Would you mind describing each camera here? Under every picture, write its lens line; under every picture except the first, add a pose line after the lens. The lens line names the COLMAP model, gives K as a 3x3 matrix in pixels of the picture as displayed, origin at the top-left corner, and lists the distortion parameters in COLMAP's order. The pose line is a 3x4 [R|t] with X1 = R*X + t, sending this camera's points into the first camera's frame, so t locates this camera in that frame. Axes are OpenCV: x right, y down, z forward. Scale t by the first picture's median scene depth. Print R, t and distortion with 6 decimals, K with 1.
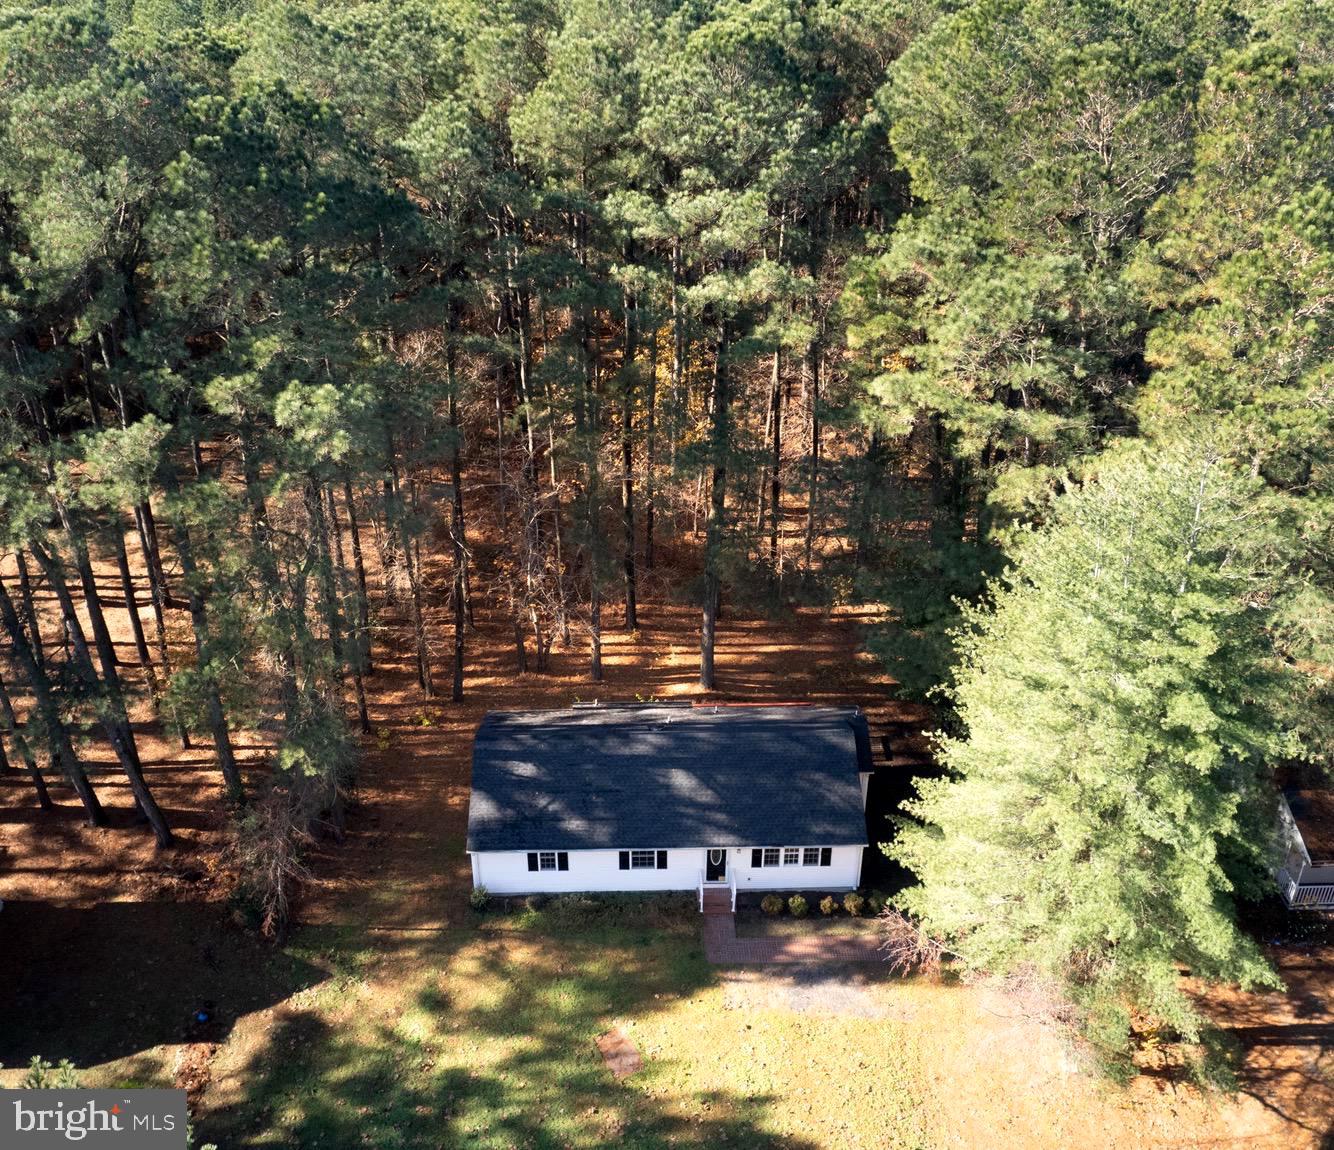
lens RADIAL K [[1356.3, 0, 672.1], [0, 1356.3, 556.2], [0, 0, 1]] dist [-0.012592, 0.000000]
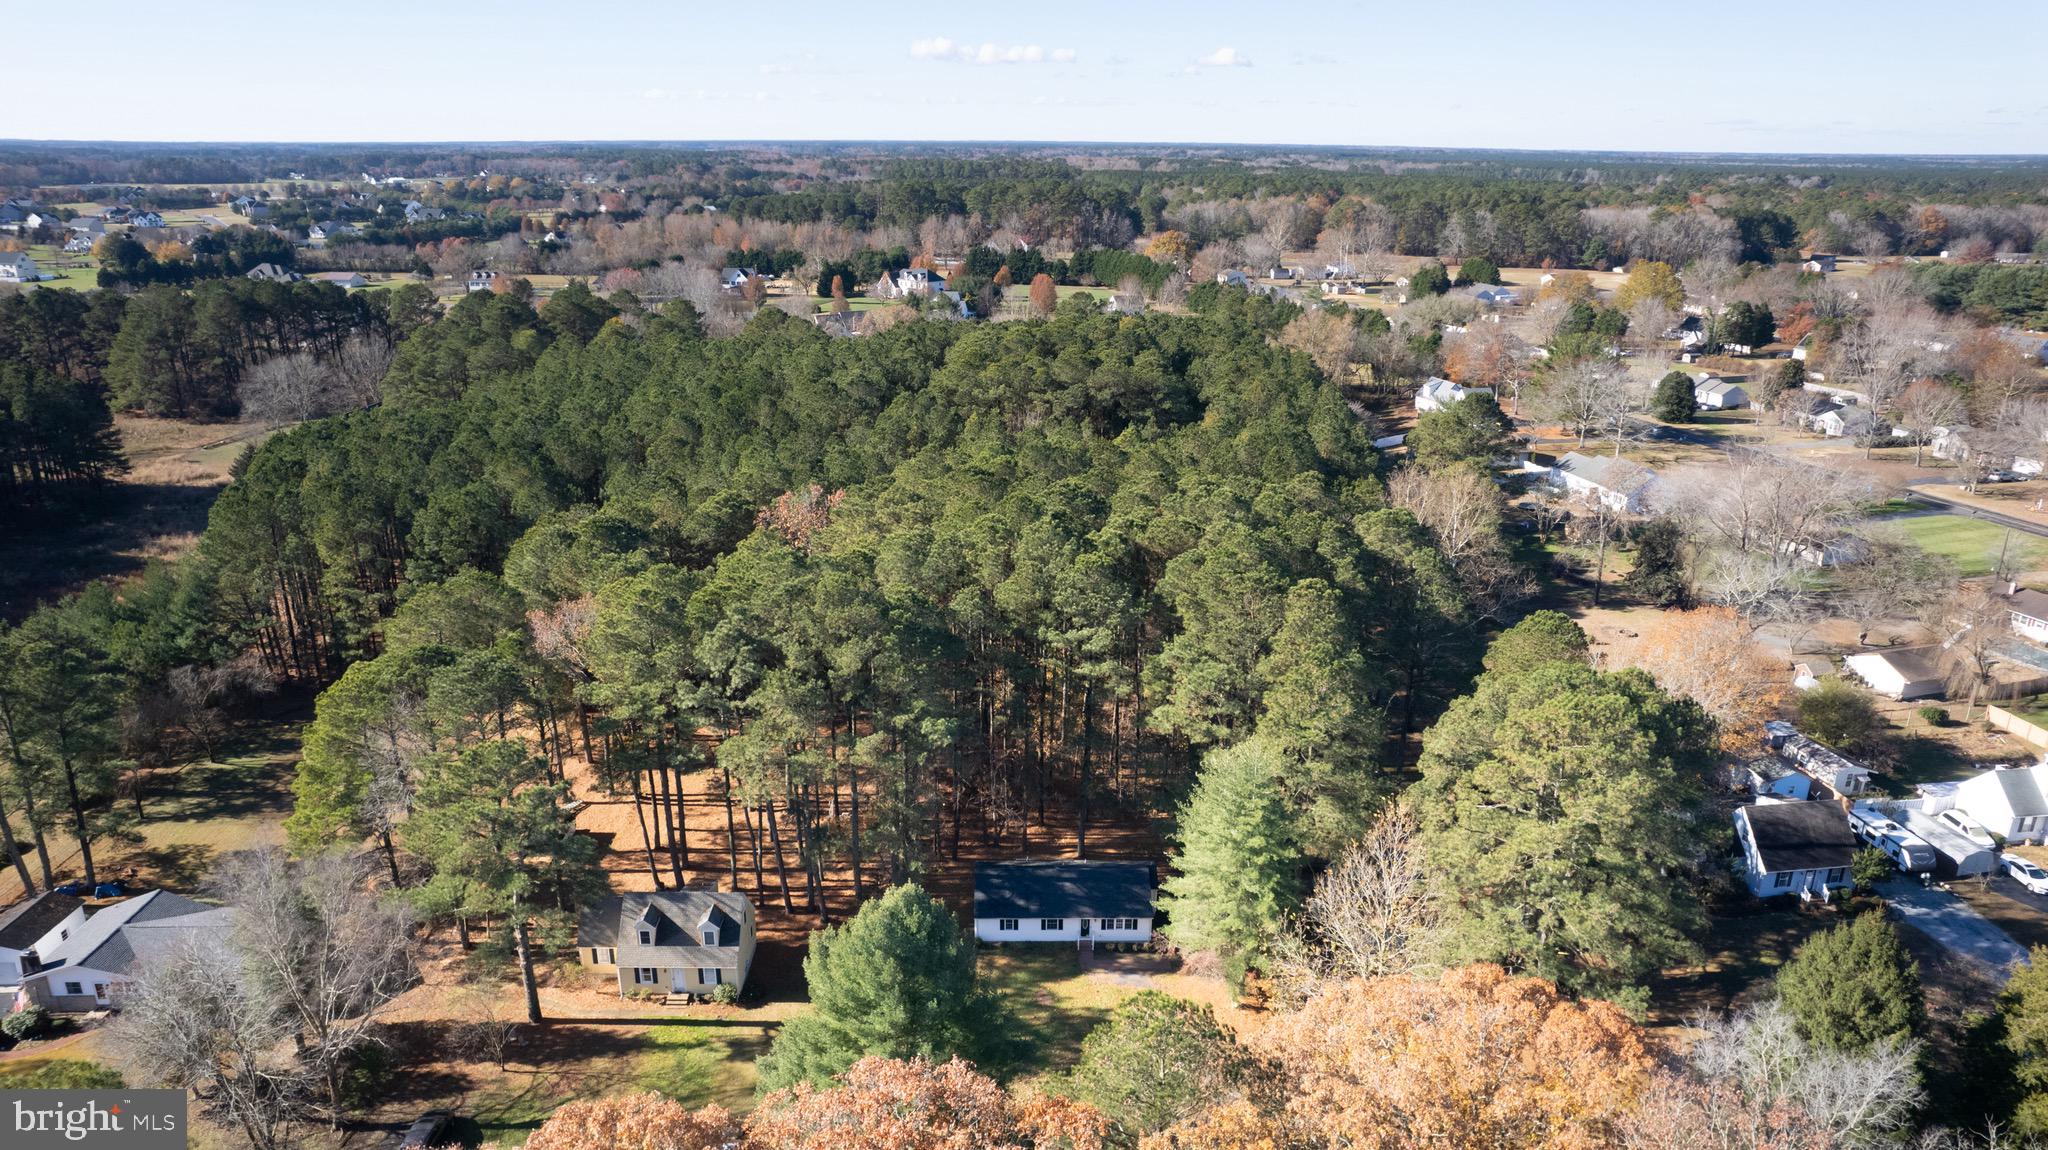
lens RADIAL K [[1324.2, 0, 1013.7], [0, 1324.2, 576.4], [0, 0, 1]] dist [-0.042205, 0.043907]
pose [[0.999921, 0.011920, -0.004109, -0.084124], [-0.012428, 0.986751, -0.161768, 0.012043], [0.002127, 0.161806, 0.986820, -1.251134]]
